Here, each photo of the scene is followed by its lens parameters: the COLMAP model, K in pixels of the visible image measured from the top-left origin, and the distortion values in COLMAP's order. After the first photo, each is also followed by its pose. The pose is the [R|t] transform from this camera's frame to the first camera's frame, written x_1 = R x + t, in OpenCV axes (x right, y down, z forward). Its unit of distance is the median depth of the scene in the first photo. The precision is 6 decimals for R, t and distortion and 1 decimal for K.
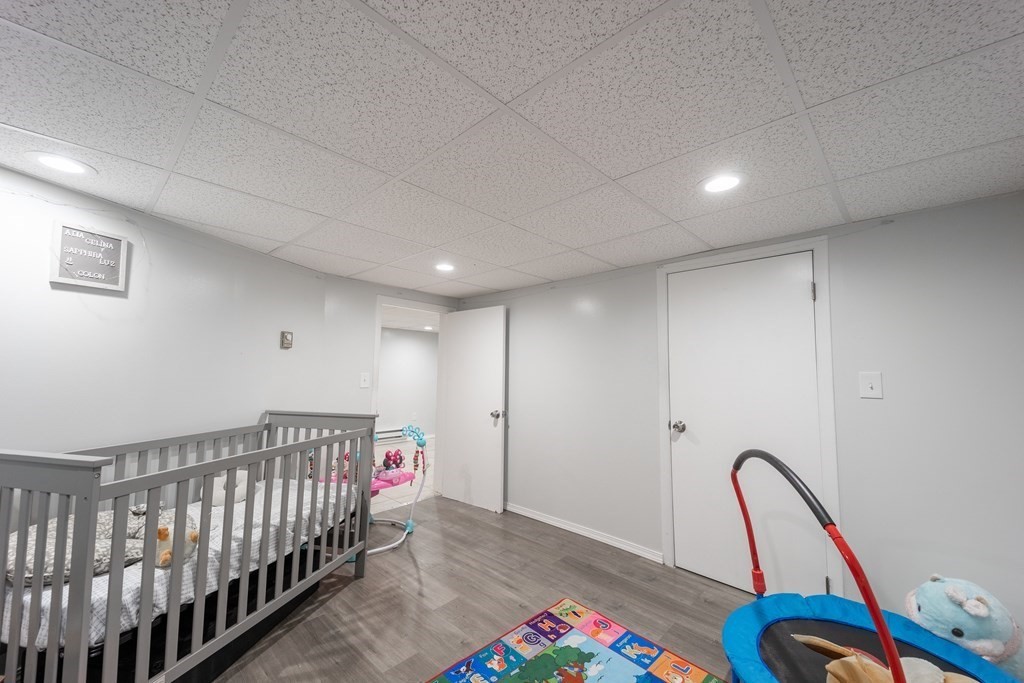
lens RADIAL K [[400.7, 0, 510.4], [0, 400.7, 343.8], [0, 0, 1]] dist [0.023508, -0.000040]
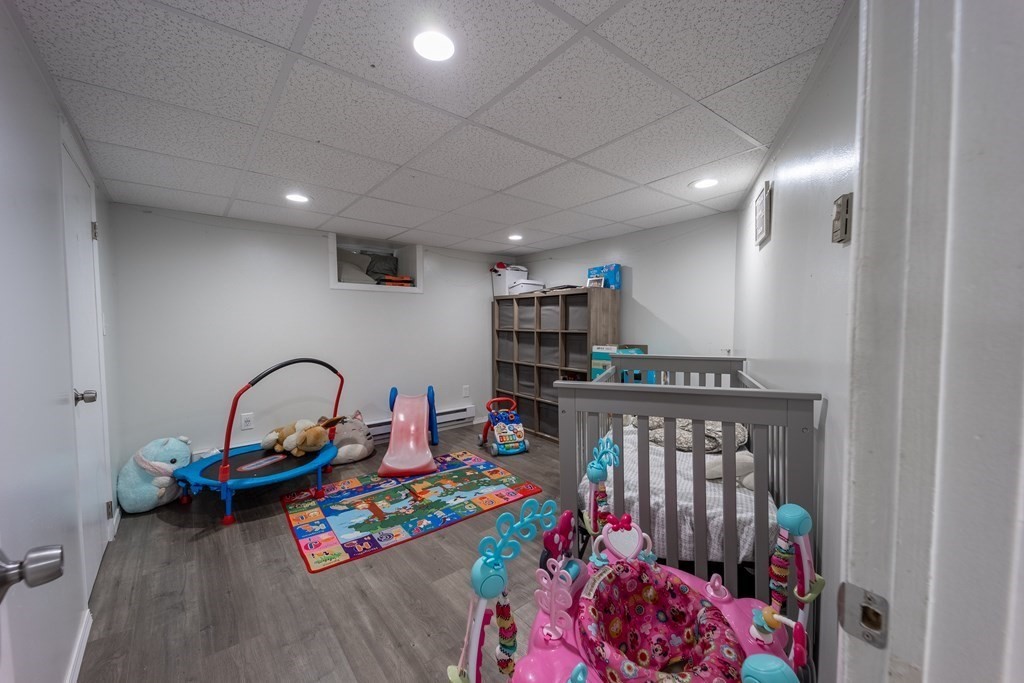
lens RADIAL K [[400.7, 0, 514.0], [0, 400.7, 341.8], [0, 0, 1]] dist [0.023508, -0.000040]
pose [[-0.992693, -0.003187, 0.120627, -0.454967], [-0.005717, 0.999771, -0.020631, 0.172355], [-0.120534, -0.021170, -0.992483, 2.109184]]
